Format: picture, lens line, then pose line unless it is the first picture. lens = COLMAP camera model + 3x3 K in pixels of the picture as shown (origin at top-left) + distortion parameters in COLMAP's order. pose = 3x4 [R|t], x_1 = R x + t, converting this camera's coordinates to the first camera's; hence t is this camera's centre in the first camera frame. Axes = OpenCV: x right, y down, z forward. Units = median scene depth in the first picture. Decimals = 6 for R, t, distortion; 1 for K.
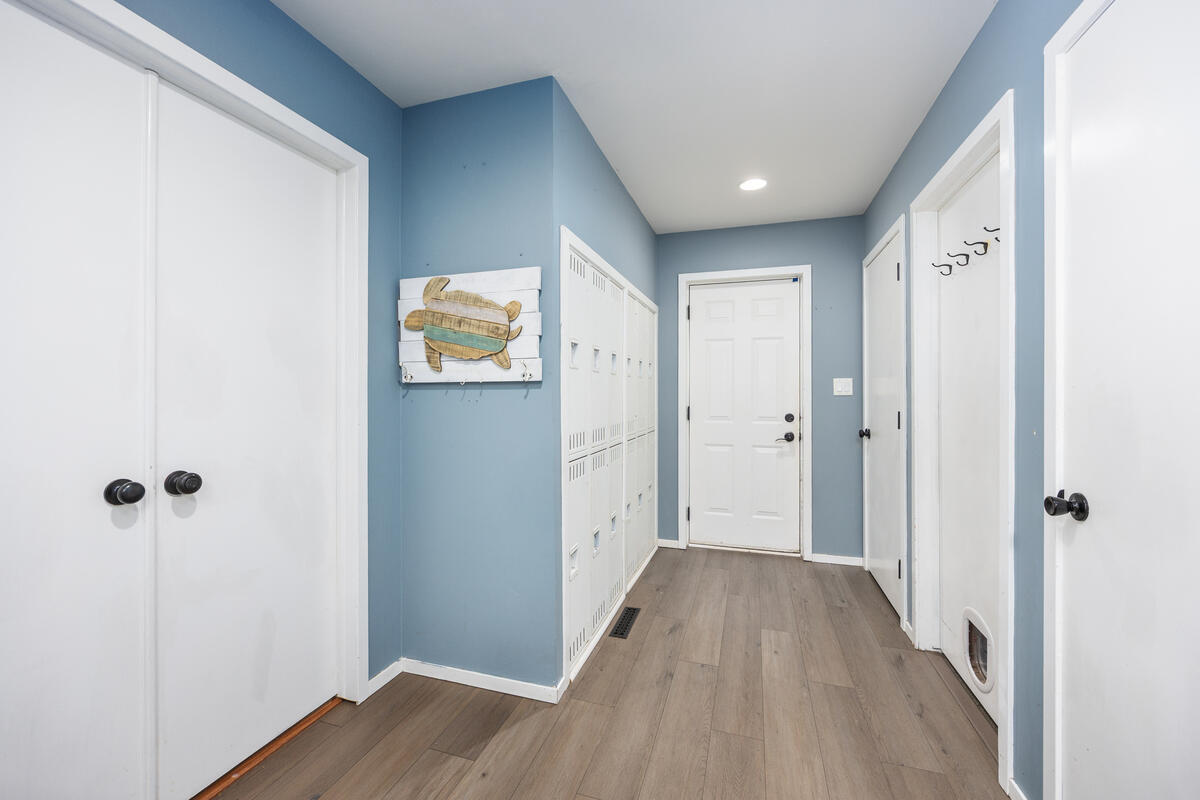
lens RADIAL K [[479.4, 0, 601.9], [0, 479.4, 394.3], [0, 0, 1]] dist [-0.000673, -0.000251]
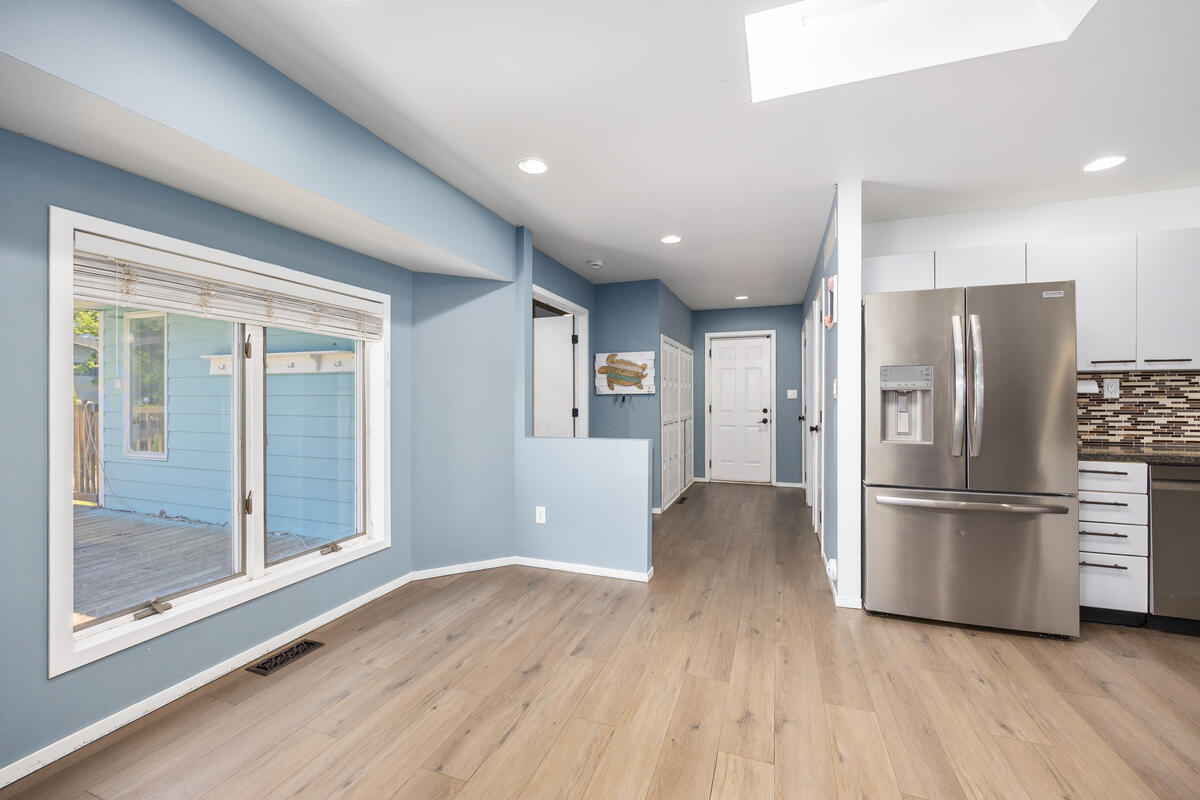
lens RADIAL K [[479.4, 0, 601.9], [0, 479.4, 394.3], [0, 0, 1]] dist [-0.000673, -0.000251]
pose [[0.999024, -0.000864, -0.044166, -0.275423], [0.000615, 0.999984, -0.005647, -0.008190], [0.044170, 0.005614, 0.999008, -1.534680]]
